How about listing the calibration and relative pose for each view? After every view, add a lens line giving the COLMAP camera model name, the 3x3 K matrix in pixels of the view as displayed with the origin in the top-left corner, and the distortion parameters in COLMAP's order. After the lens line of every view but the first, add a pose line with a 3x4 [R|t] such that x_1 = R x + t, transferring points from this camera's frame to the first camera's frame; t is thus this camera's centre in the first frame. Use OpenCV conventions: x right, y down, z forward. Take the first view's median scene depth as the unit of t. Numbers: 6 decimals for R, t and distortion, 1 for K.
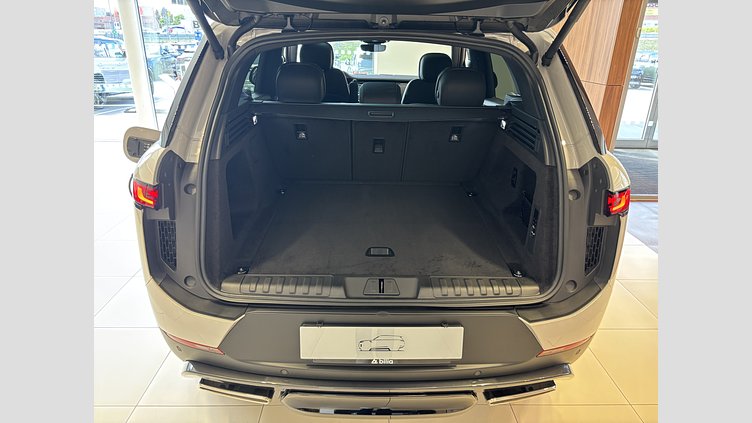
lens RADIAL K [[433.9, 0, 376.0], [0, 433.9, 211.5], [0, 0, 1]] dist [-0.000052, -0.000021]
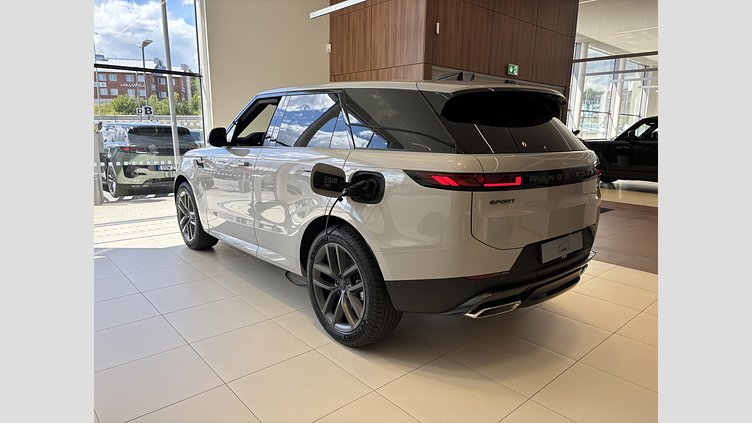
lens RADIAL K [[433.9, 0, 376.0], [0, 433.9, 211.5], [0, 0, 1]] dist [-0.000052, -0.000021]
pose [[0.763716, -0.128797, 0.632573, -1.697720], [0.238545, 0.966845, -0.091142, 0.119329], [-0.599862, 0.220504, 0.769119, -0.010471]]
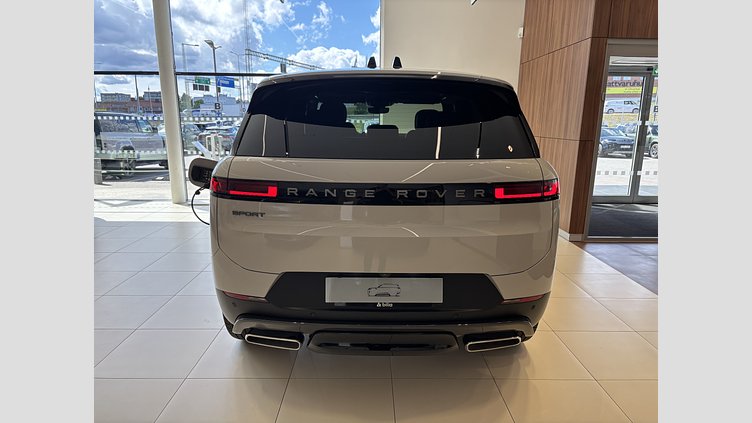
lens RADIAL K [[433.9, 0, 376.0], [0, 433.9, 211.5], [0, 0, 1]] dist [-0.000052, -0.000021]
pose [[0.999771, -0.011217, -0.018248, 0.014441], [0.007976, 0.985612, -0.168836, 0.266763], [0.019880, 0.168652, 0.985475, -0.376113]]
